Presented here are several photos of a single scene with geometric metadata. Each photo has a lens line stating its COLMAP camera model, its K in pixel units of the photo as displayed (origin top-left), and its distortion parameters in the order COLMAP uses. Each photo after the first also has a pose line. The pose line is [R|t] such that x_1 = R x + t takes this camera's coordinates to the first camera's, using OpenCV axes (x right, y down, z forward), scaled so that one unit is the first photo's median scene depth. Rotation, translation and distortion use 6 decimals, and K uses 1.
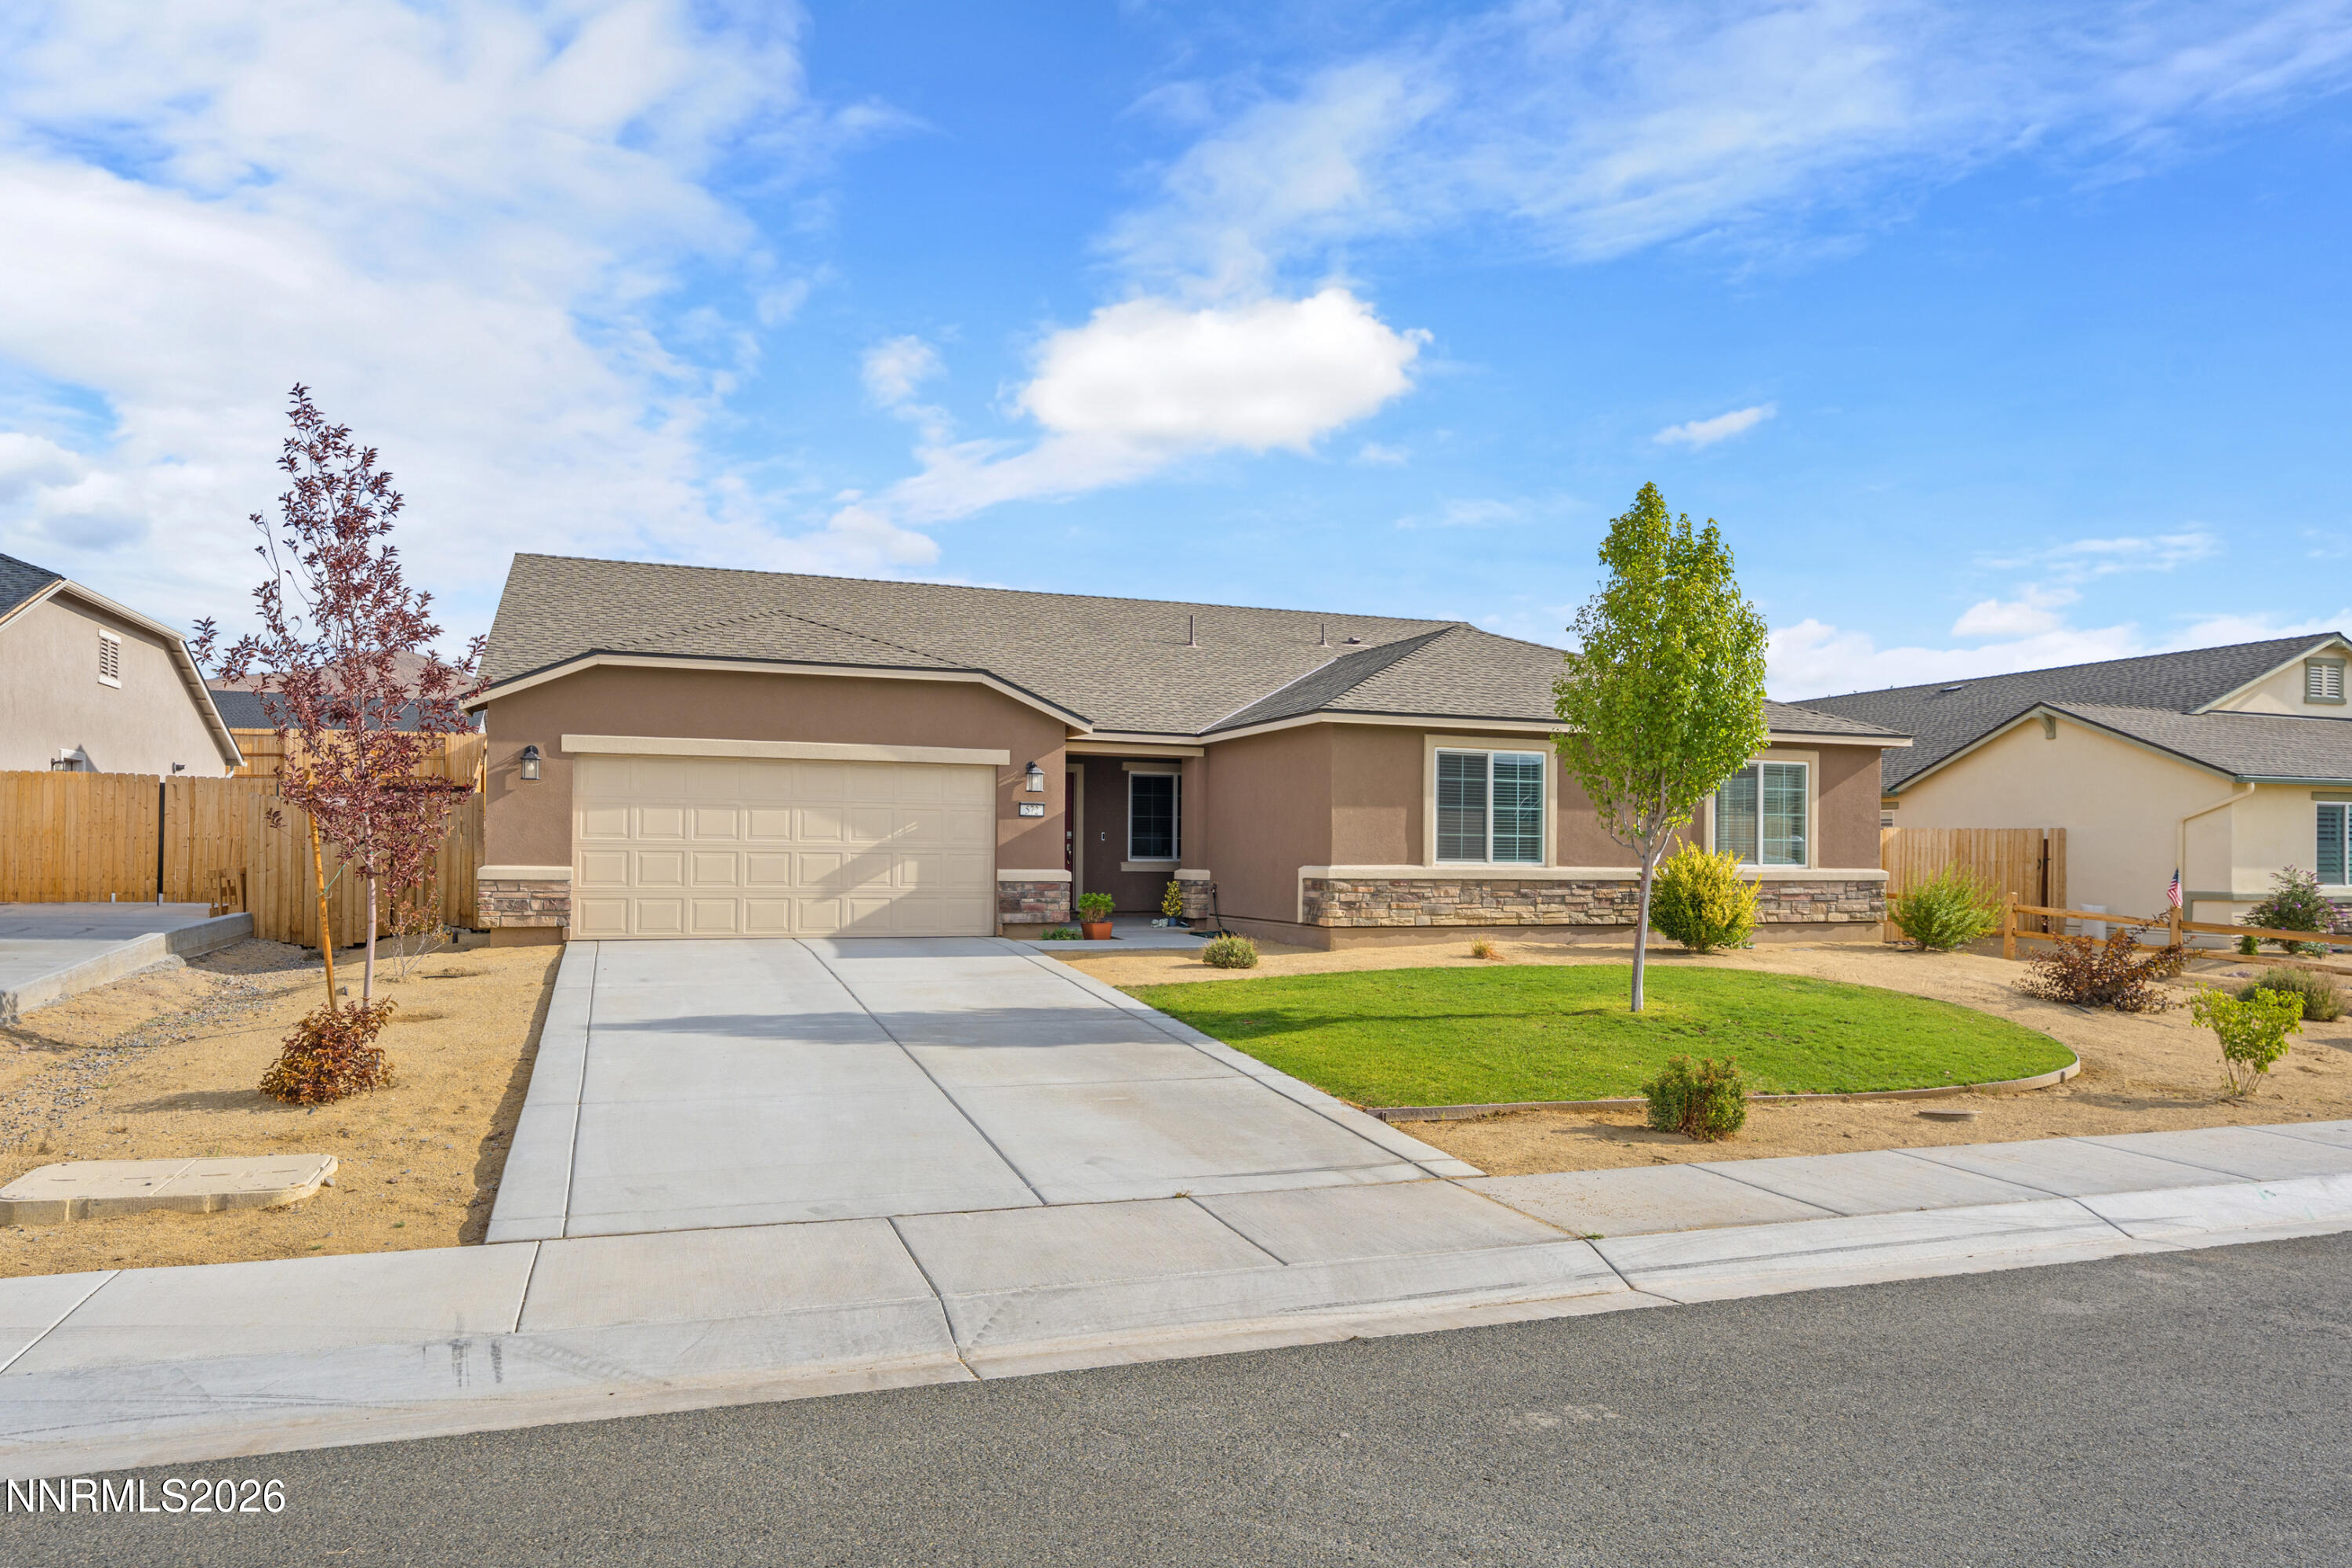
lens RADIAL K [[1523.2, 0, 1058.8], [0, 1523.2, 1029.1], [0, 0, 1]] dist [-0.003429, -0.000567]
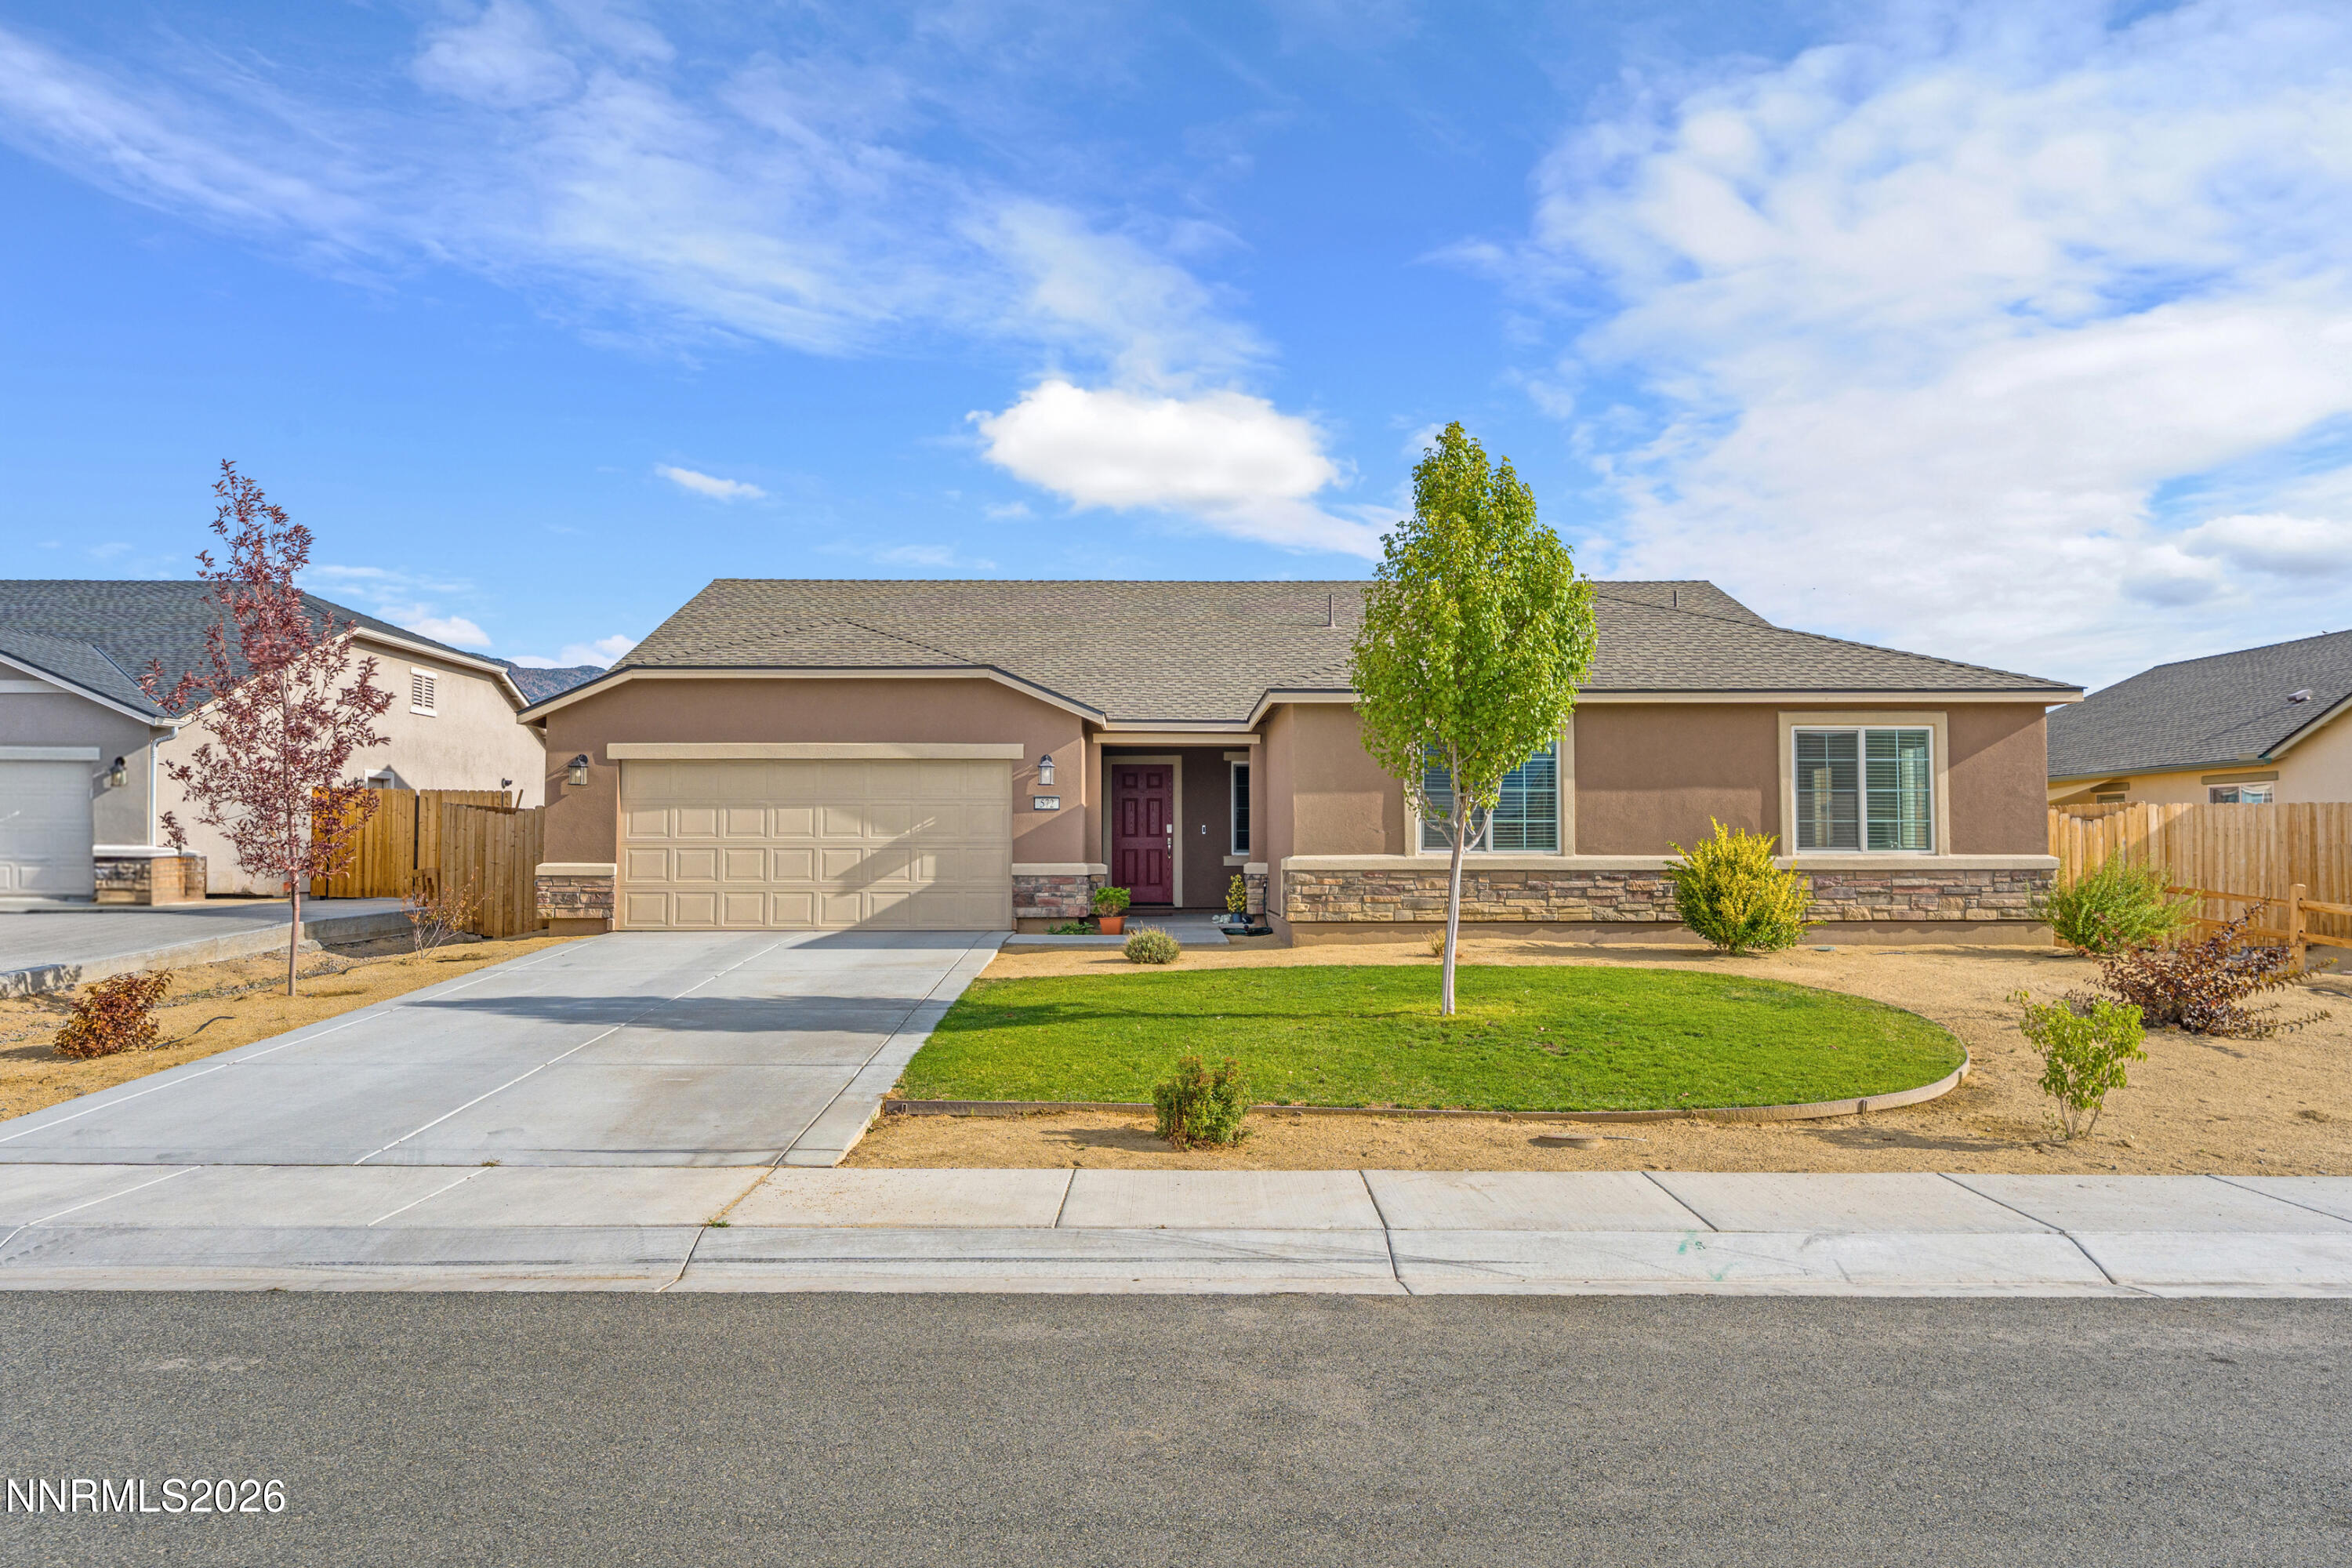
lens RADIAL K [[1595.2, 0, 1176.1], [0, 1595.2, 981.1], [0, 0, 1]] dist [-0.002231, -0.000430]
pose [[0.940818, 0.017057, -0.338482, 0.423055], [-0.029692, 0.999041, -0.032184, 0.002361], [0.337608, 0.040329, 0.940422, 0.059860]]
